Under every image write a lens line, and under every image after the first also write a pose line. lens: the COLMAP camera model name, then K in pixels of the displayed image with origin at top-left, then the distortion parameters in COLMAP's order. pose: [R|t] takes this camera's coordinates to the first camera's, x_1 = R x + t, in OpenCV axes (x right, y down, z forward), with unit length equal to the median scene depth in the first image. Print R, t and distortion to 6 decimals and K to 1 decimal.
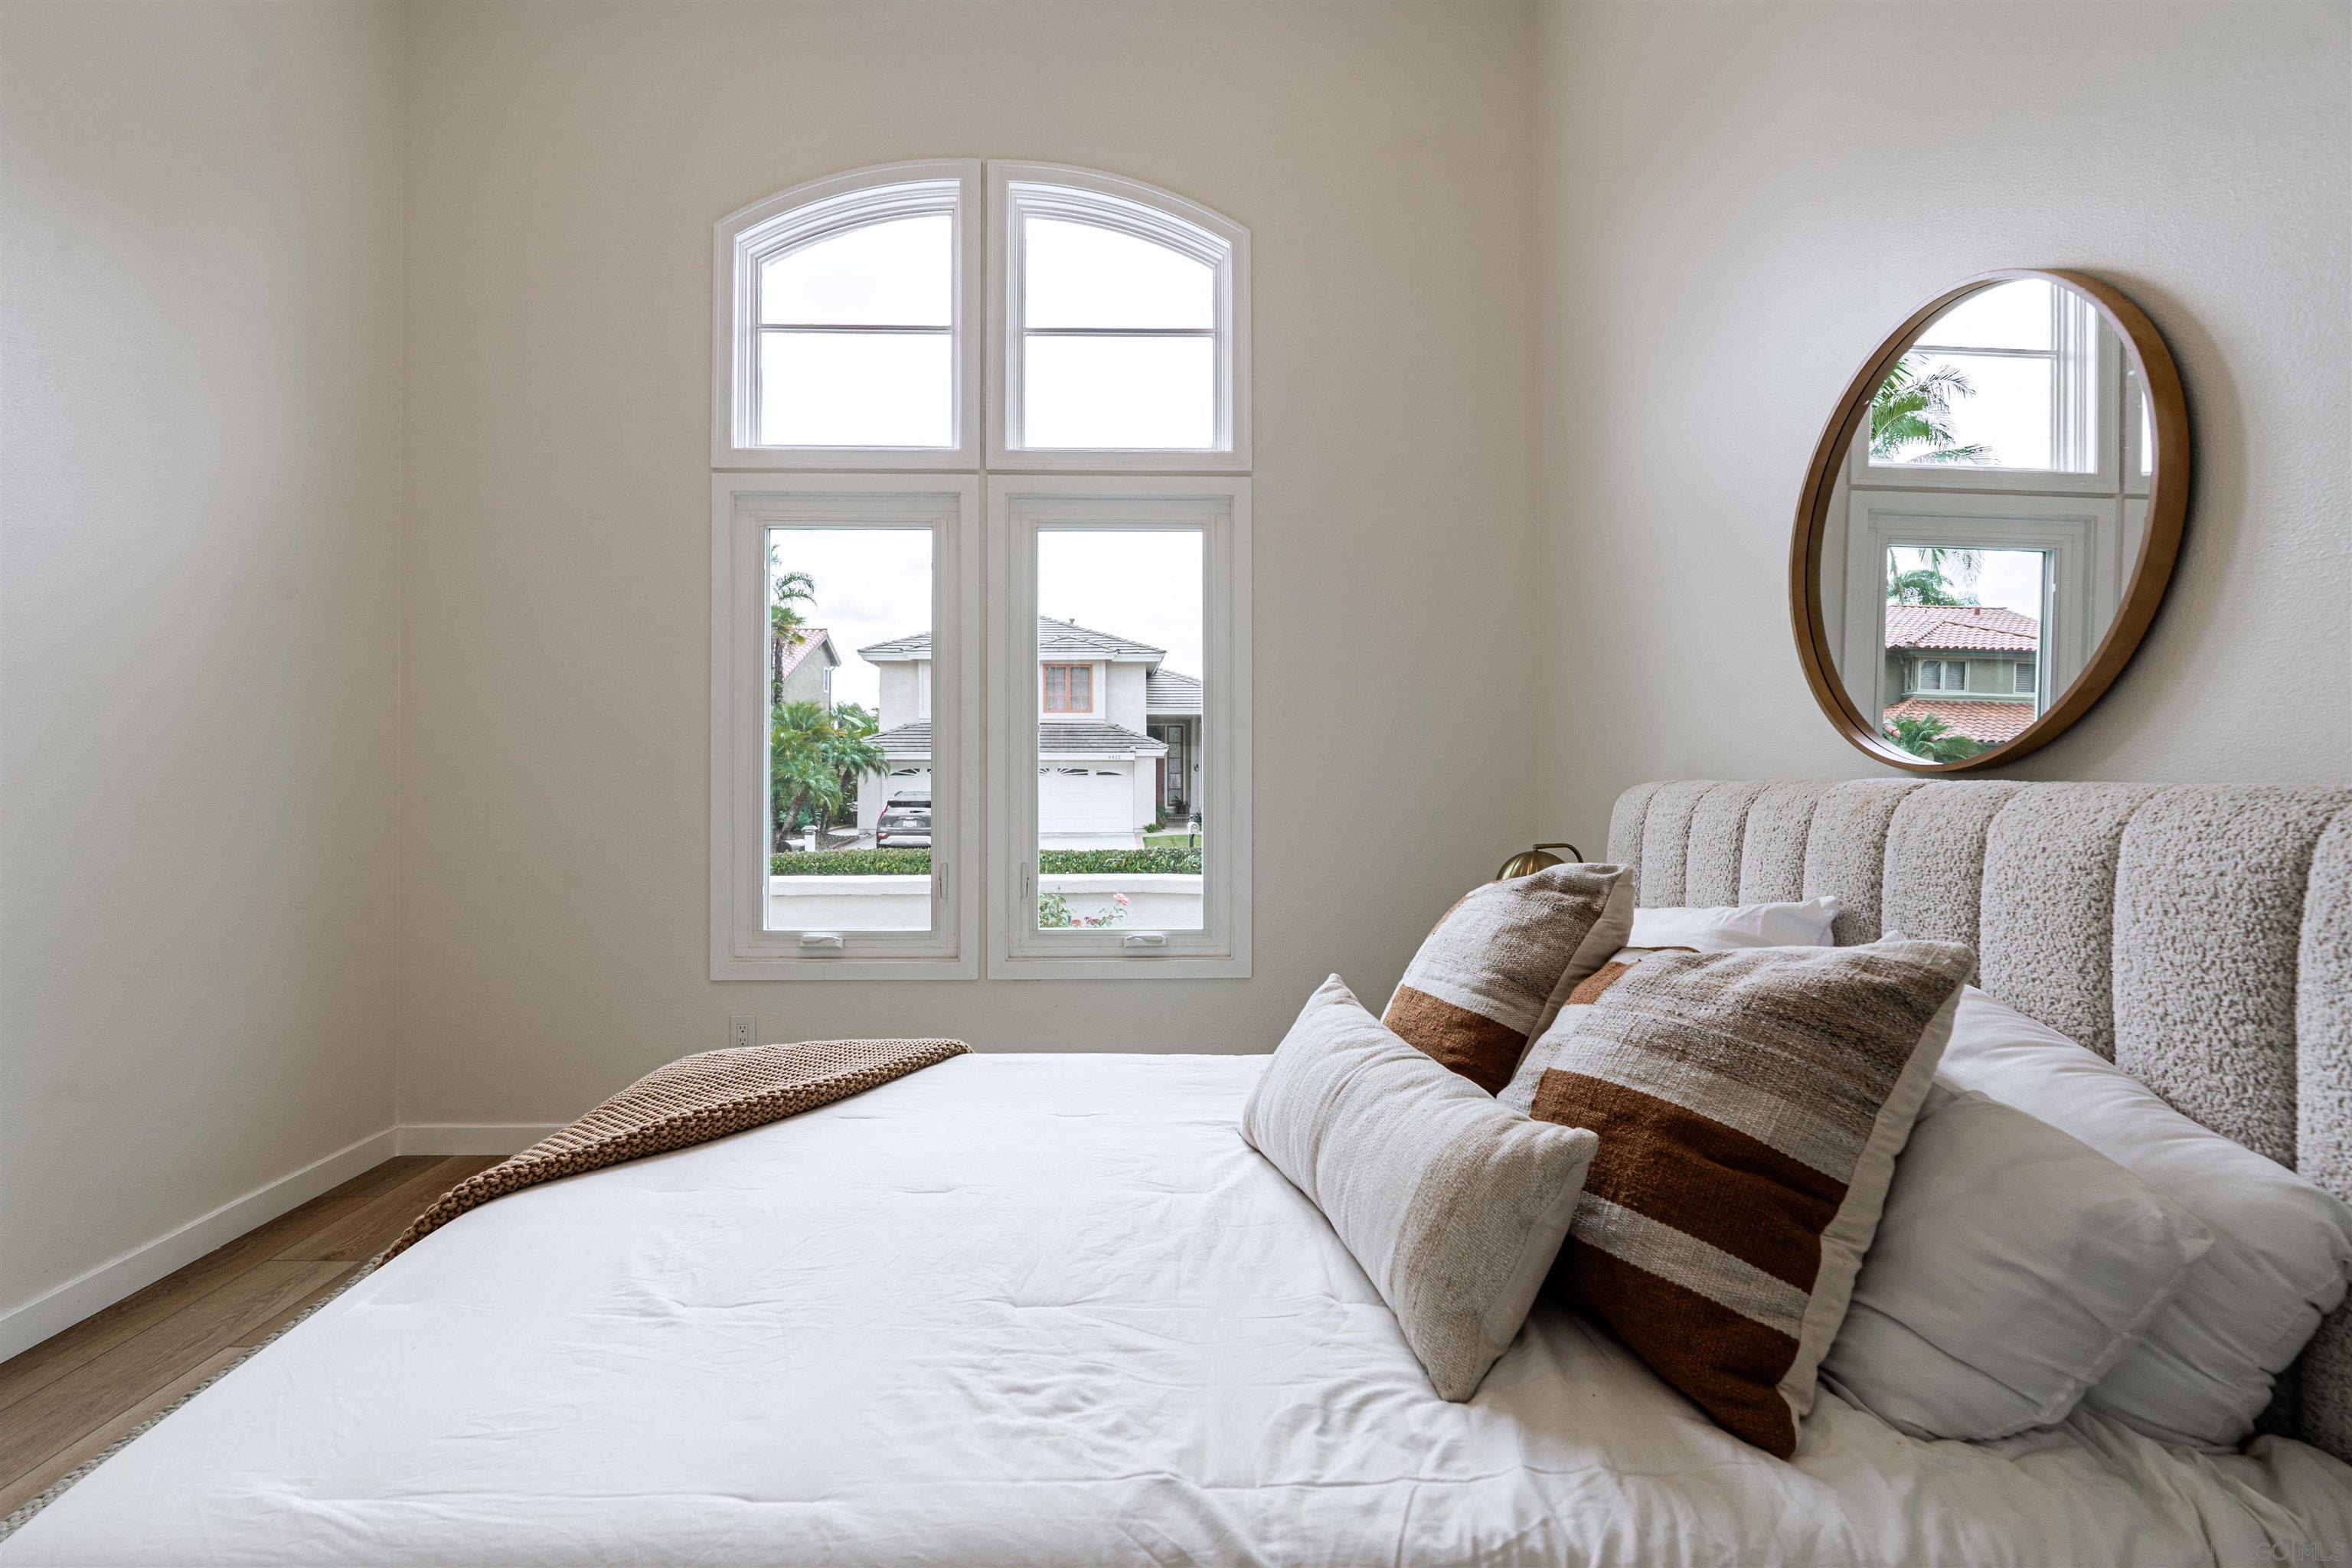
lens RADIAL K [[1073.3, 0, 1178.5], [0, 1073.3, 778.6], [0, 0, 1]] dist [-0.005273, 0.001656]
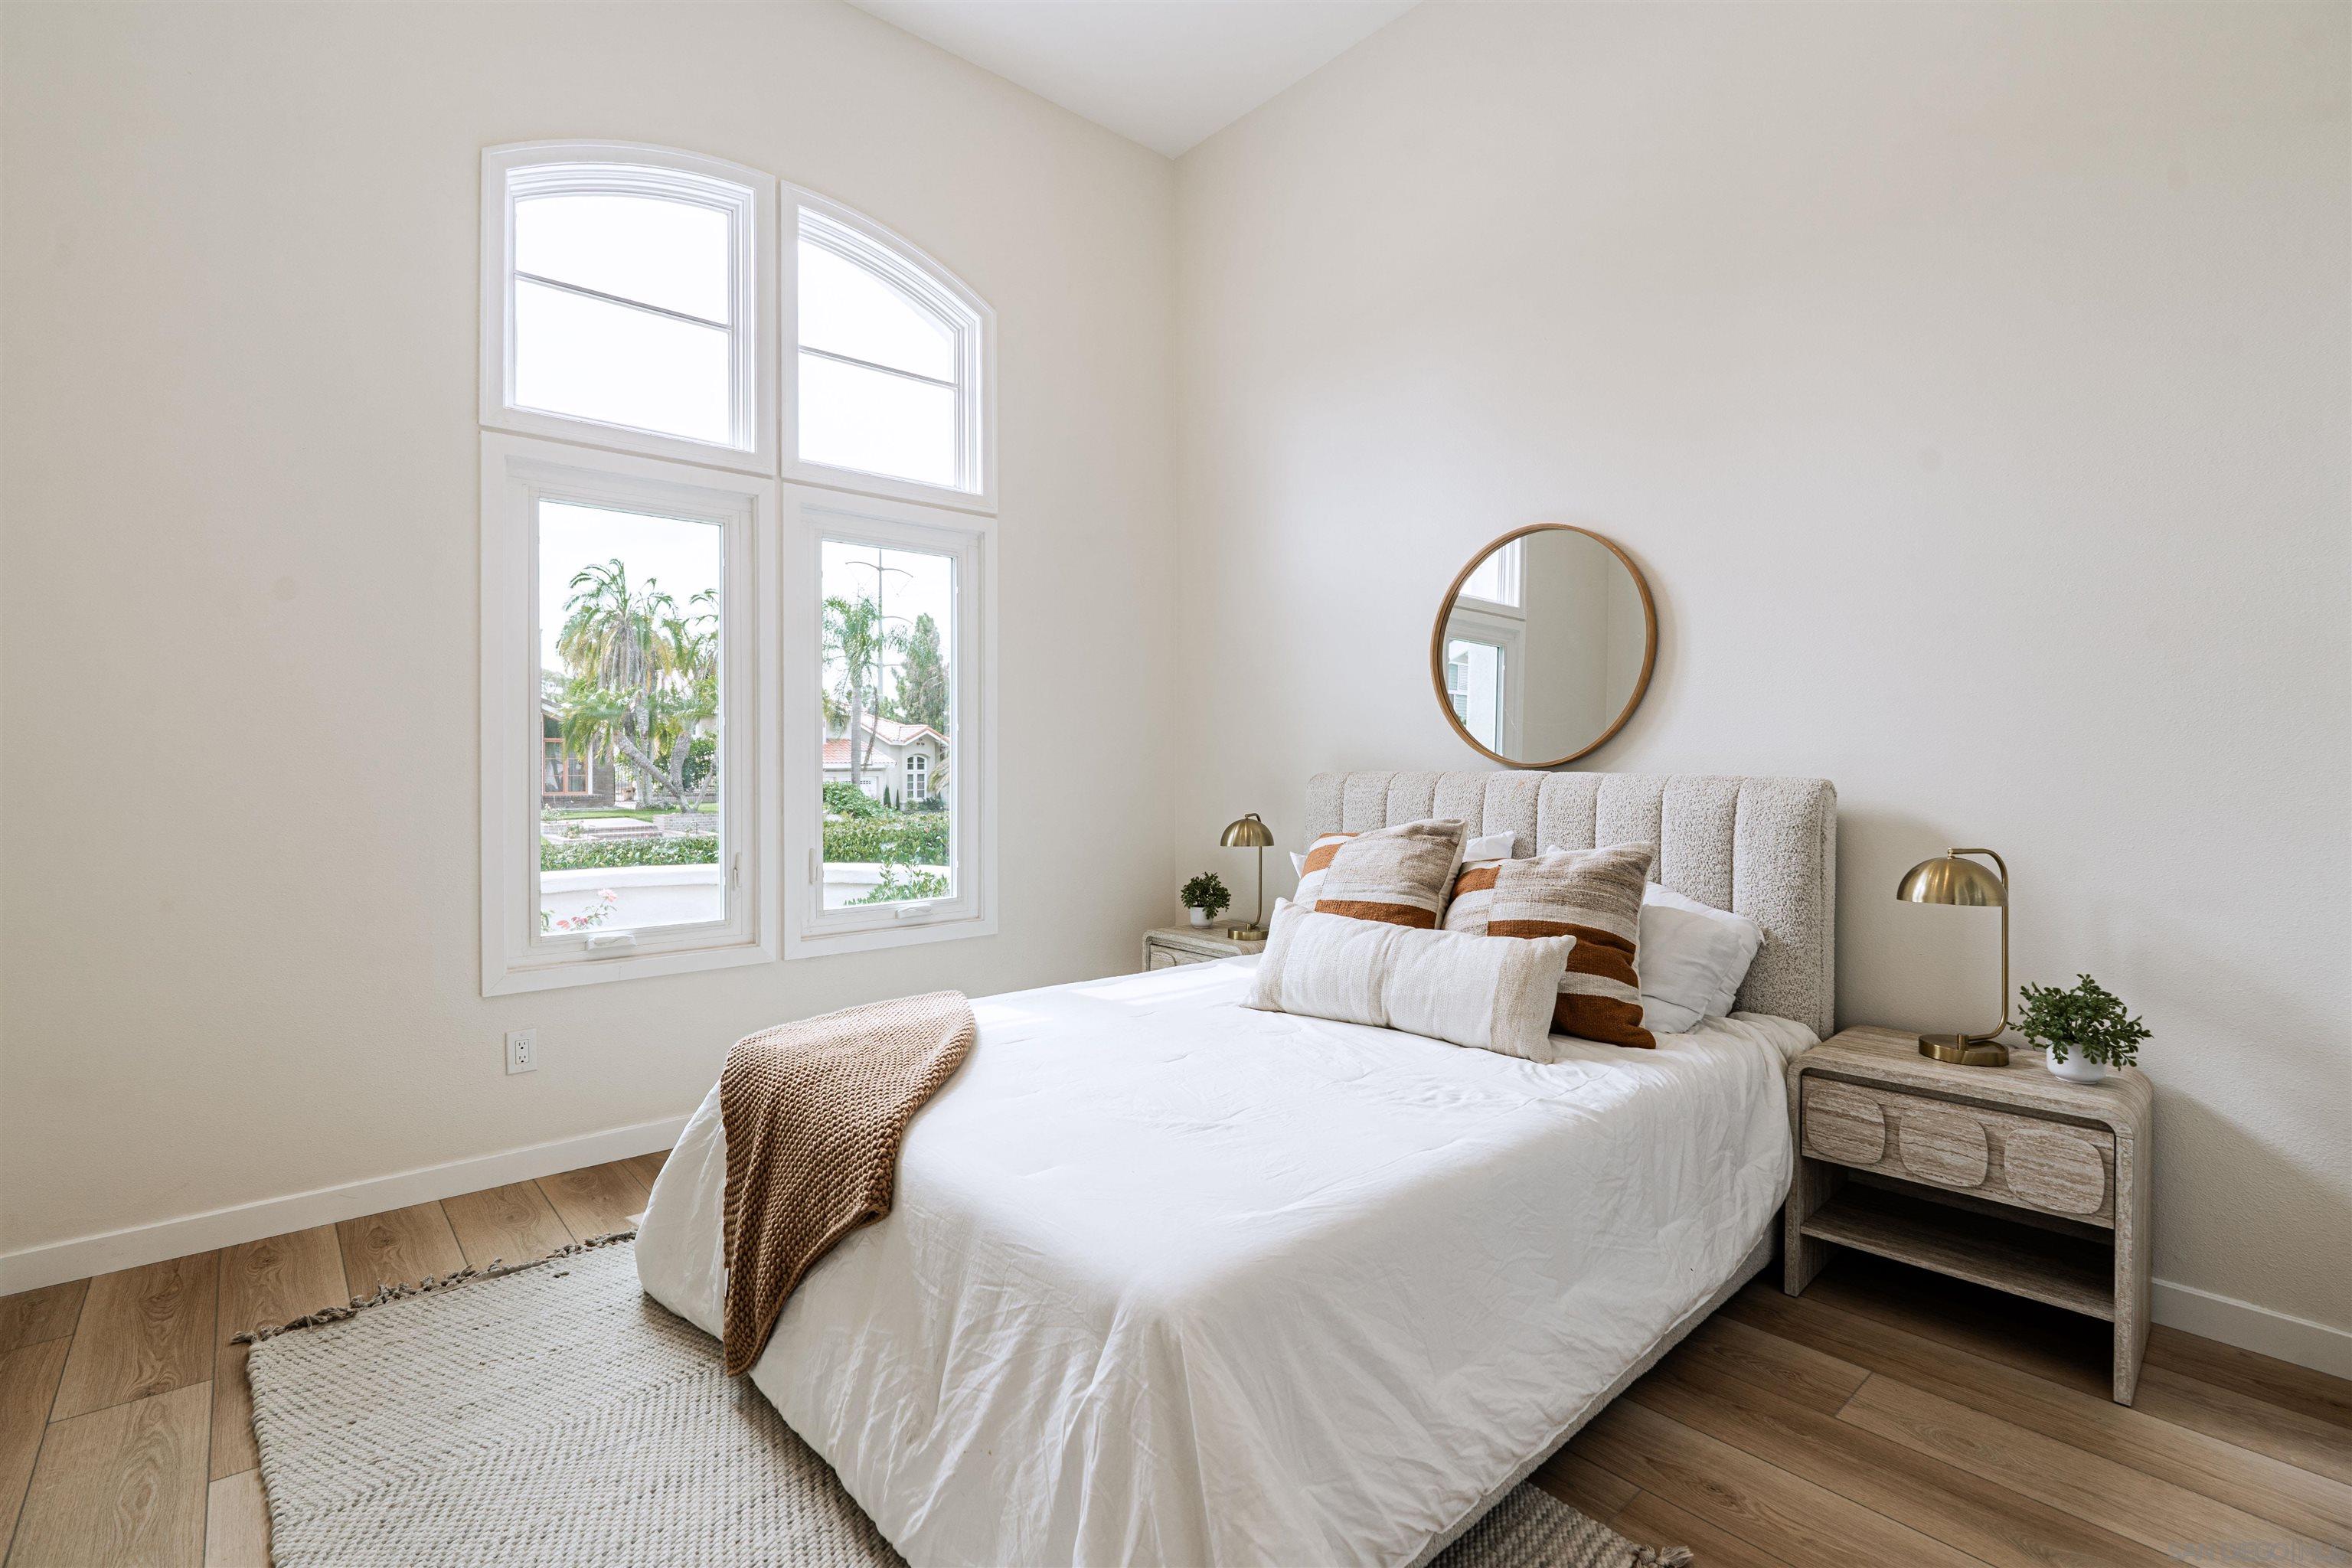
lens RADIAL K [[1073.3, 0, 1159.0], [0, 1073.3, 782.8], [0, 0, 1]] dist [-0.005273, 0.001656]
pose [[0.769766, -0.013926, 0.638175, -0.573256], [0.000417, 0.999773, 0.021314, -0.010412], [-0.638326, -0.016141, 0.769597, -0.049847]]
